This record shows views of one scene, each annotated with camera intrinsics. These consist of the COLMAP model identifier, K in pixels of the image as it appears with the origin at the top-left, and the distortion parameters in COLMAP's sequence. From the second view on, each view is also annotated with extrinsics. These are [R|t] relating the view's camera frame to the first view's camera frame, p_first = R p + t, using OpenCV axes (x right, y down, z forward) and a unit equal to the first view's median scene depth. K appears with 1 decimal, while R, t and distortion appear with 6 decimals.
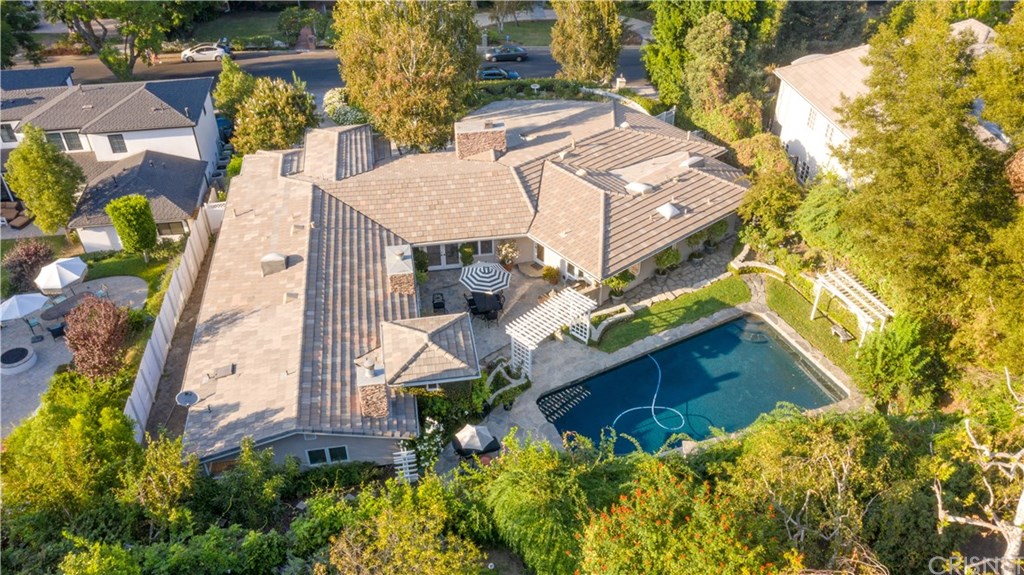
lens RADIAL K [[815.5, 0, 512.0], [0, 815.5, 287.5], [0, 0, 1]] dist [-0.003087, 0.000770]
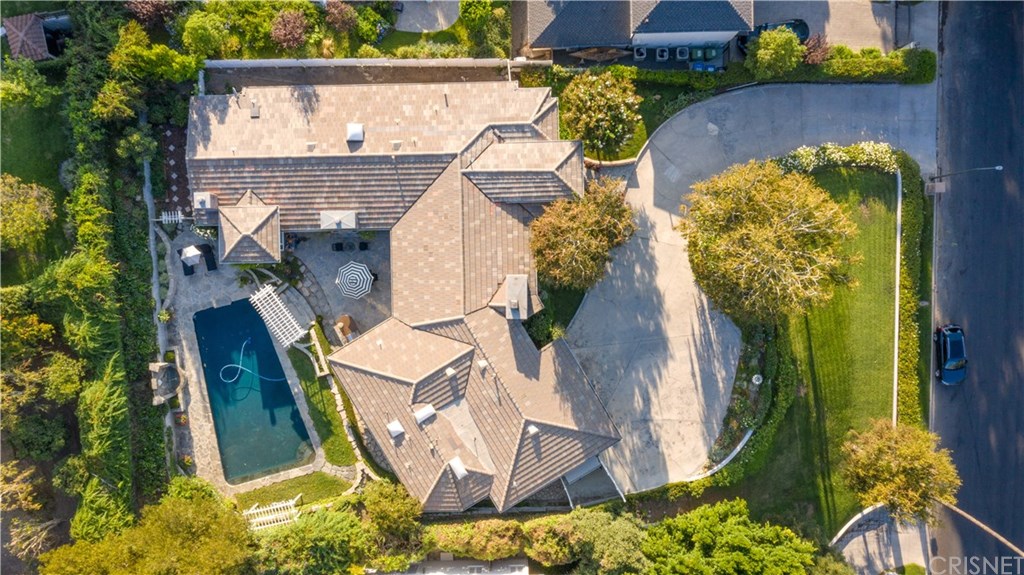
lens RADIAL K [[831.3, 0, 512.0], [0, 831.3, 287.5], [0, 0, 1]] dist [0.026940, 0.002859]
pose [[-0.140550, 0.989041, 0.045196, -0.104351], [-0.581079, -0.119364, 0.805046, -1.122723], [0.801619, 0.086887, 0.591488, 0.313865]]
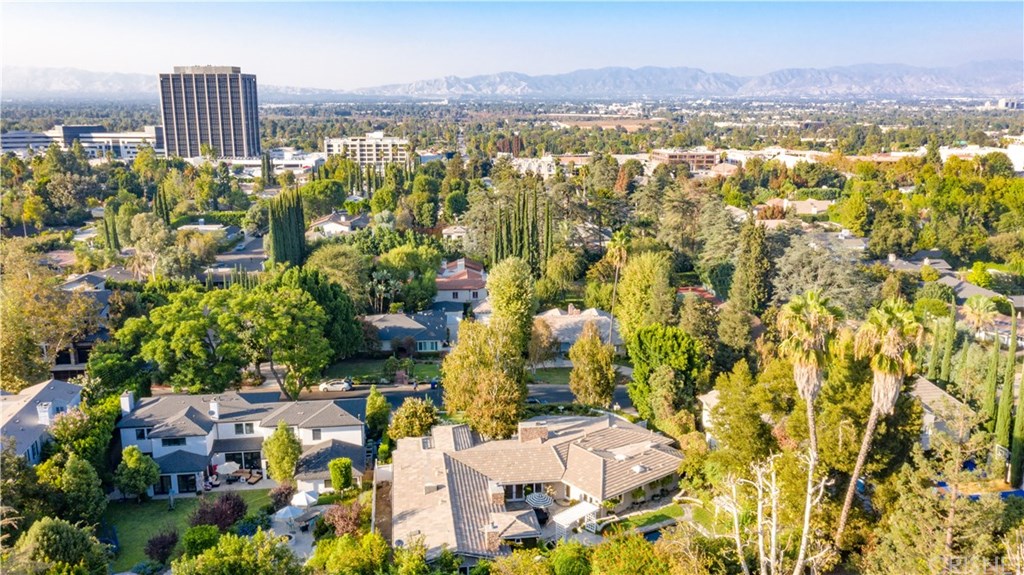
lens RADIAL K [[831.3, 0, 512.0], [0, 831.3, 287.5], [0, 0, 1]] dist [0.026940, 0.002859]
pose [[0.999820, 0.011021, -0.015455, -0.060581], [-0.016269, 0.916985, -0.398591, 0.255199], [0.009779, 0.398770, 0.916999, -0.795086]]
